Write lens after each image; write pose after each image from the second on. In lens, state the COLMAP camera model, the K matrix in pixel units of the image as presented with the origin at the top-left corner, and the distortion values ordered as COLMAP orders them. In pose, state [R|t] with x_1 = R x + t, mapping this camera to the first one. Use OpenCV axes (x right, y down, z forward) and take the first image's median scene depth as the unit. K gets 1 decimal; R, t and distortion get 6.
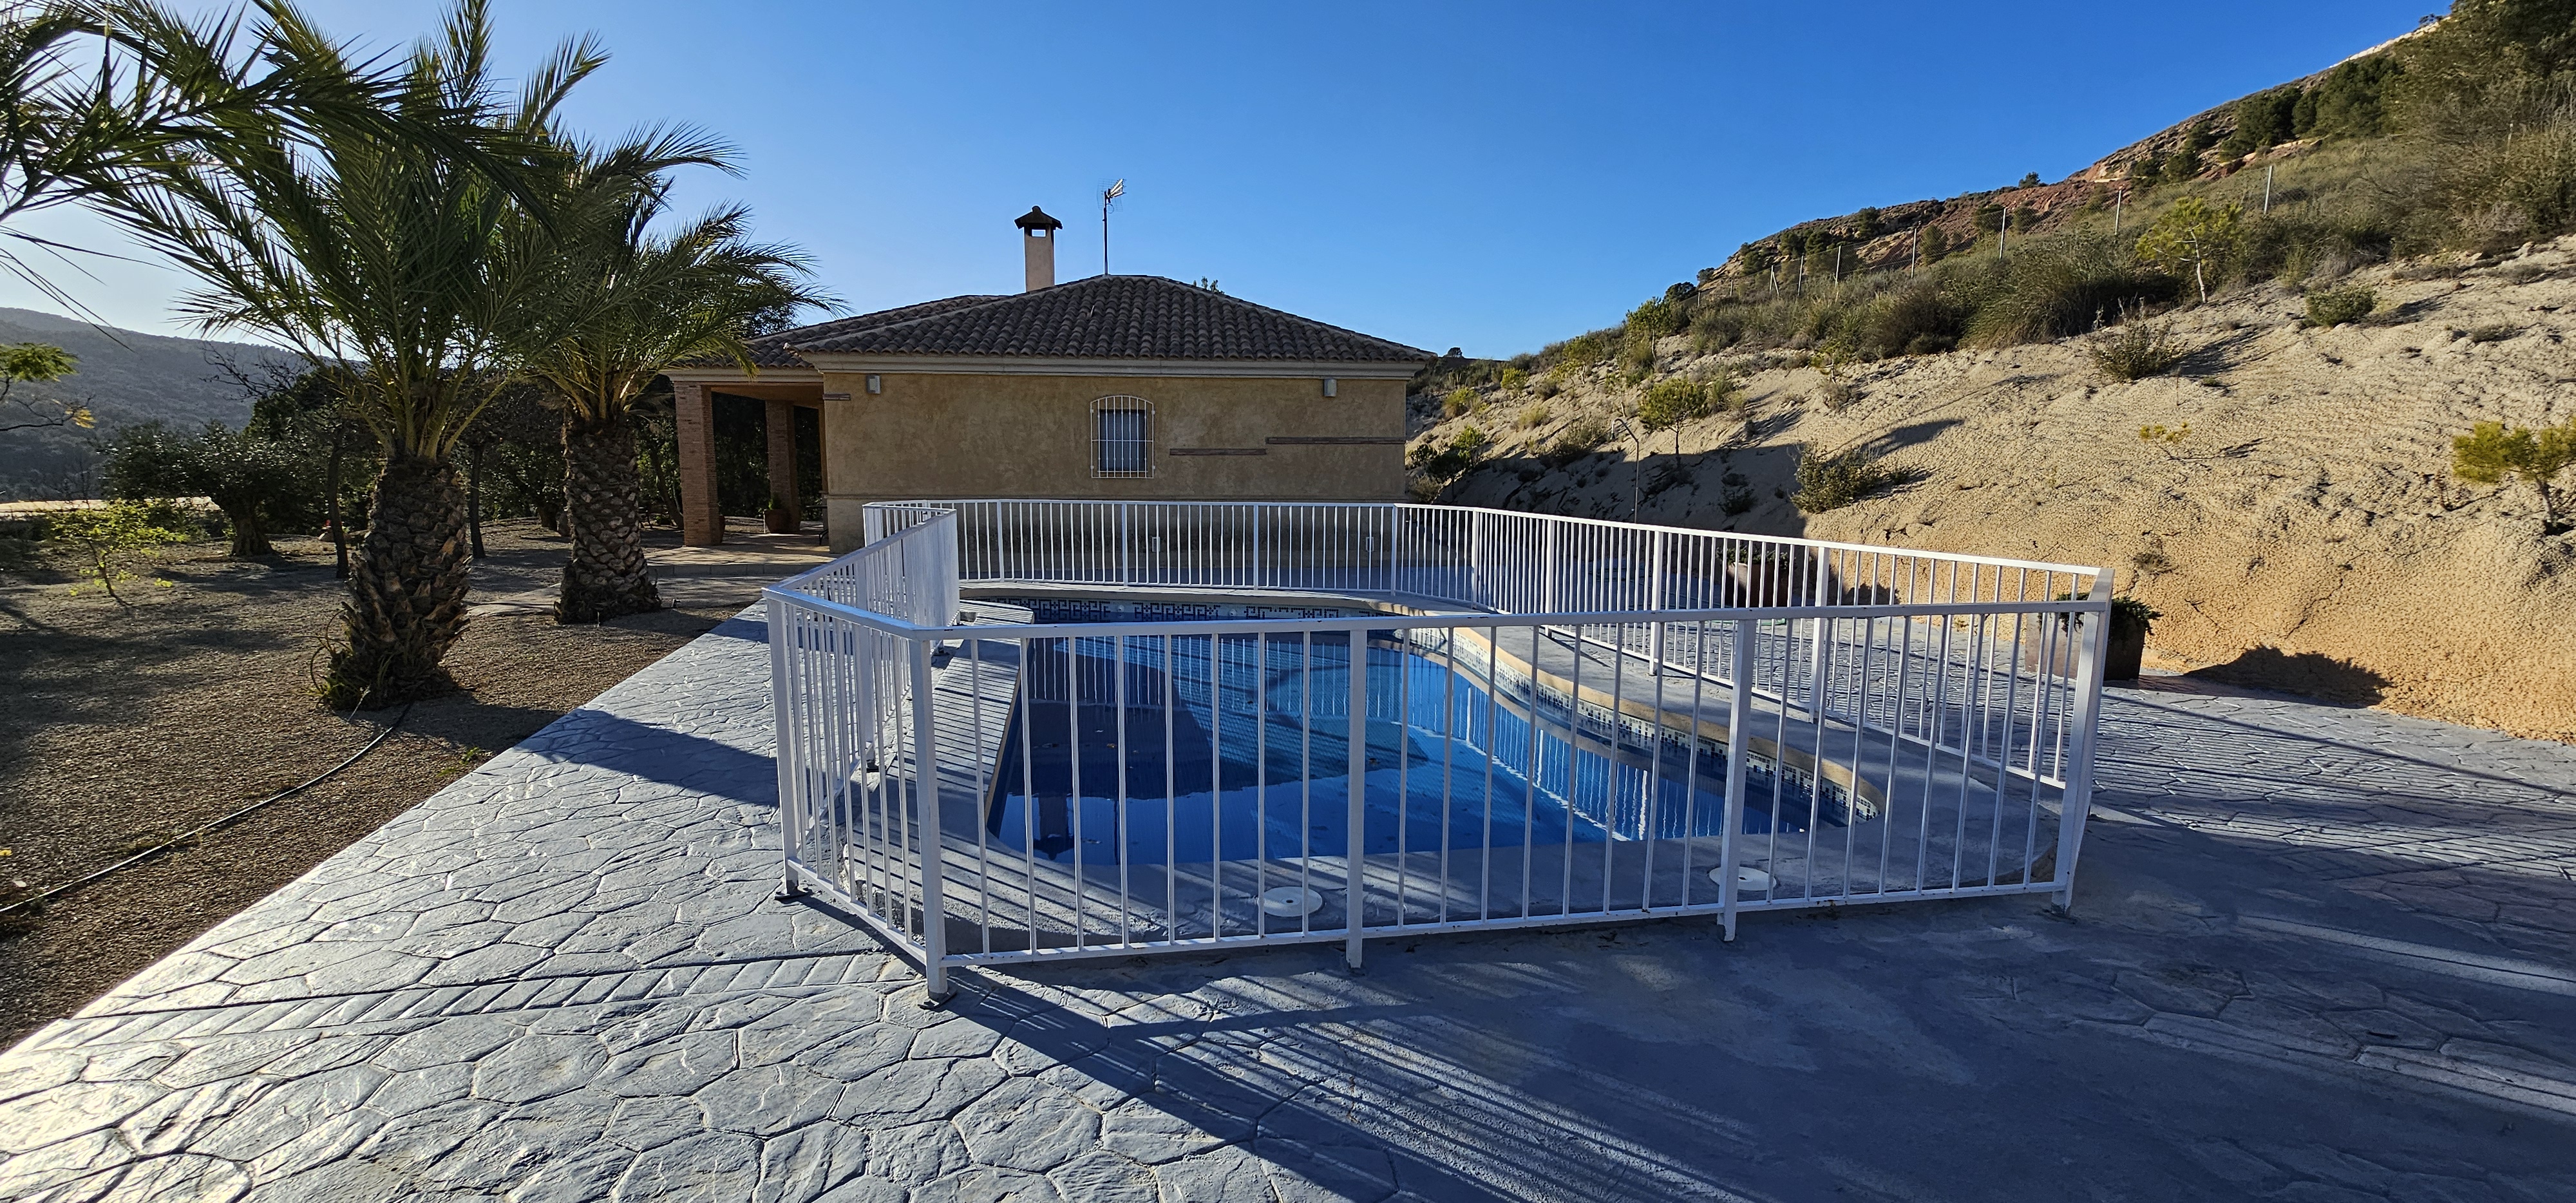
lens RADIAL K [[1113.9, 0, 1288.0], [0, 1113.9, 601.5], [0, 0, 1]] dist [0.000131, -0.000016]
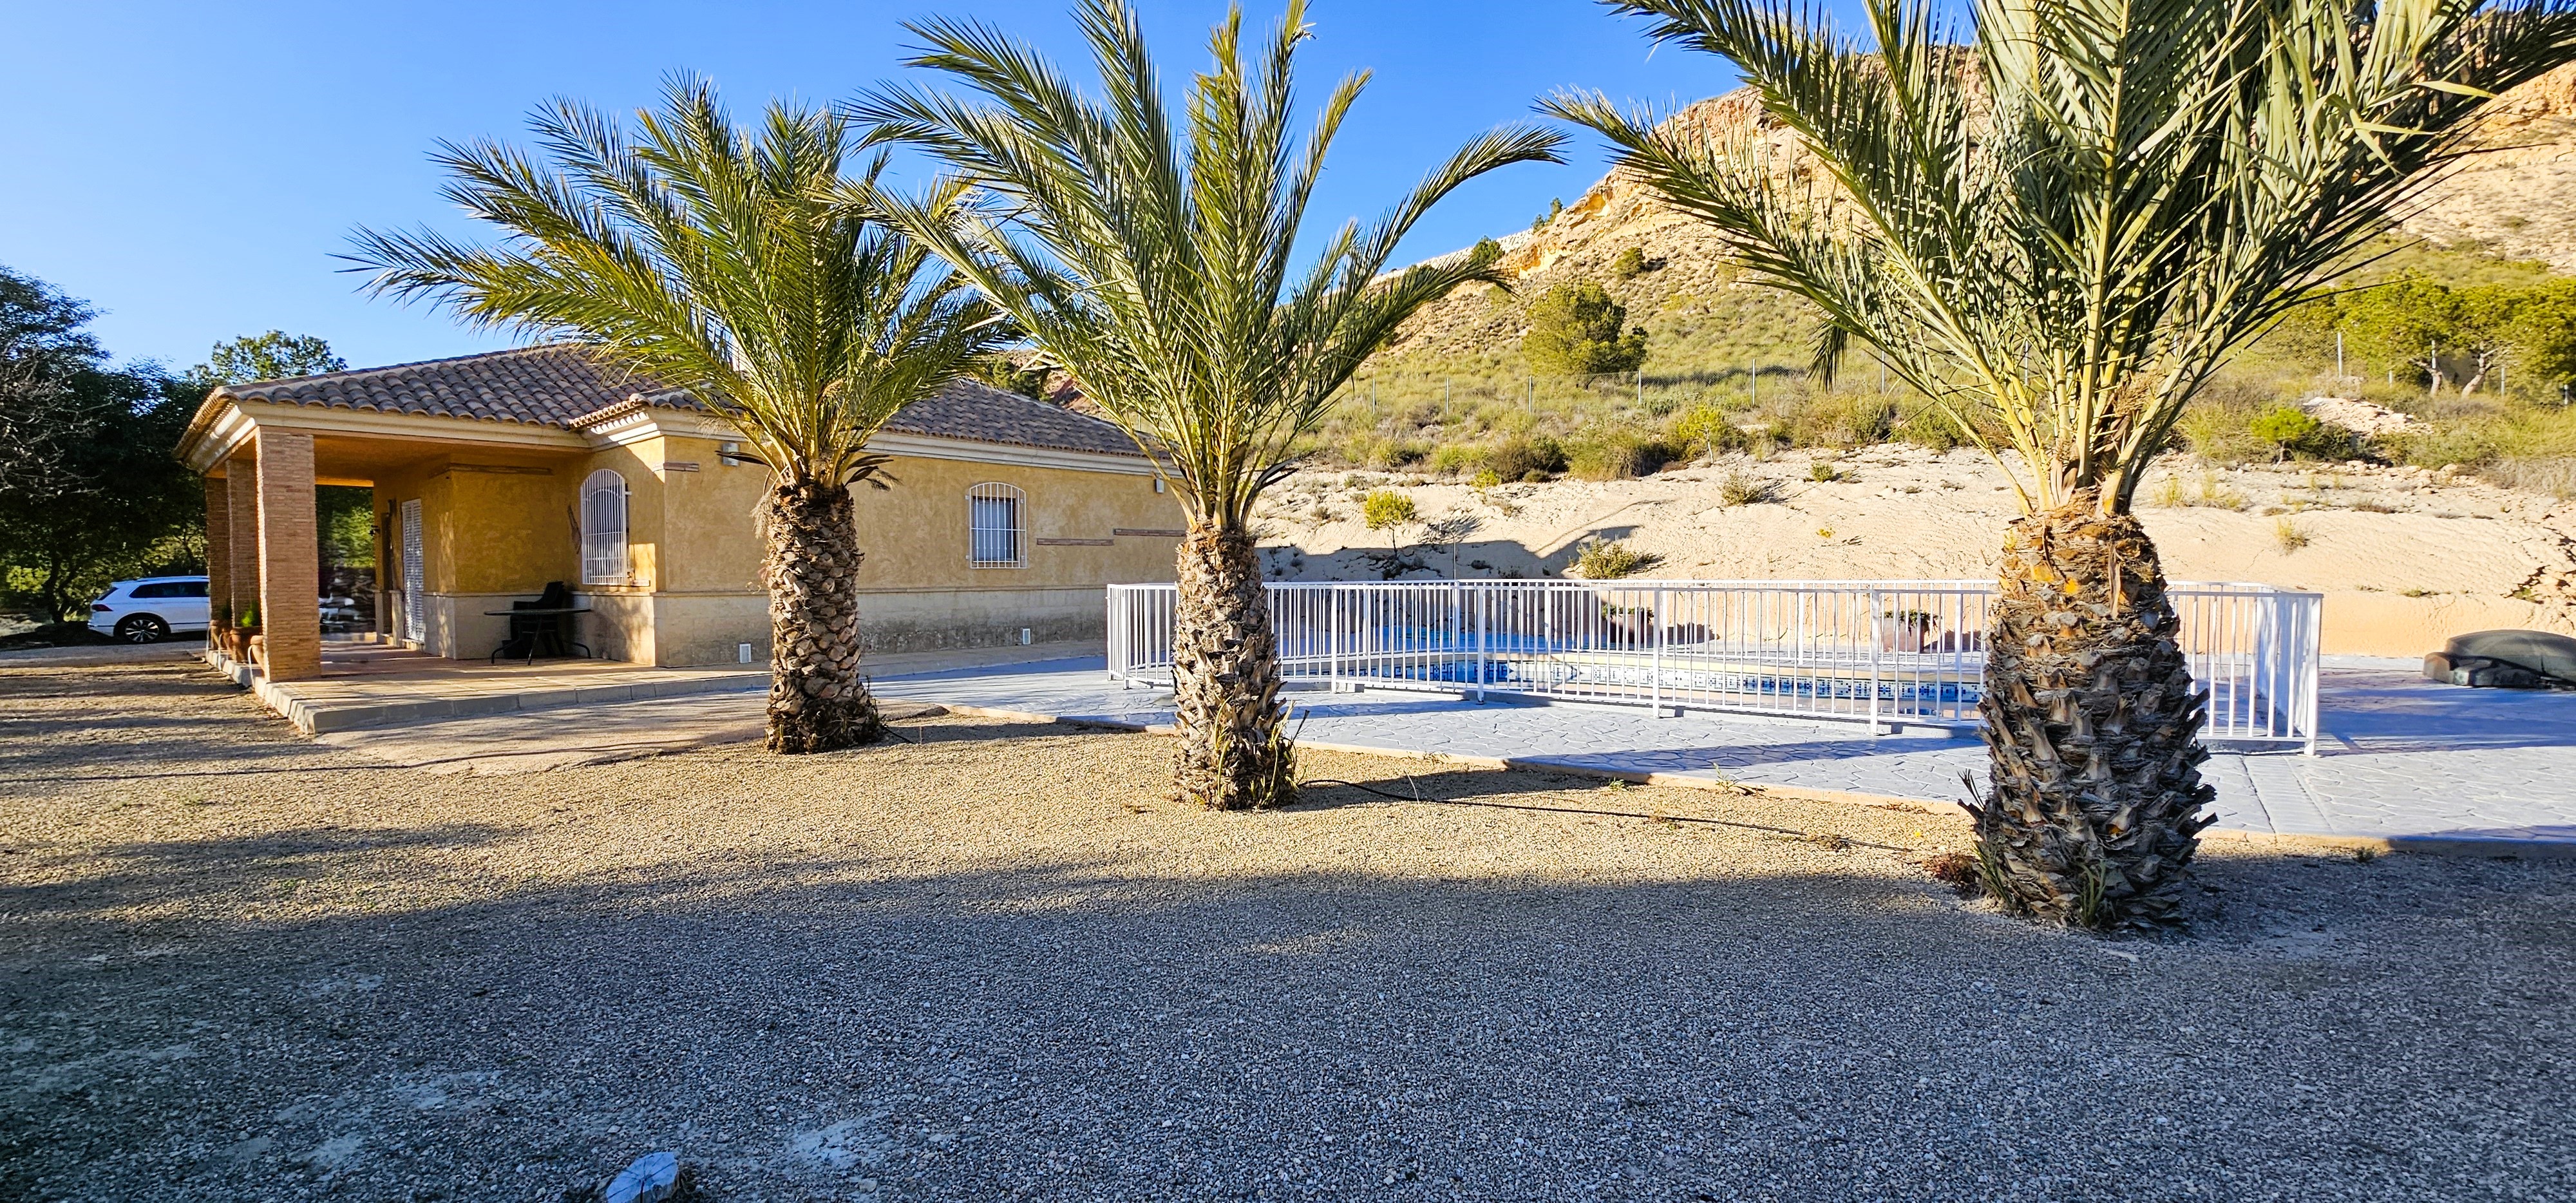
lens RADIAL K [[1113.9, 0, 1288.0], [0, 1113.9, 601.5], [0, 0, 1]] dist [0.000131, -0.000016]
pose [[0.698204, -0.027377, 0.715375, -0.657112], [0.095031, 0.993970, -0.054712, -0.007101], [-0.709563, 0.106183, 0.696595, 0.165167]]
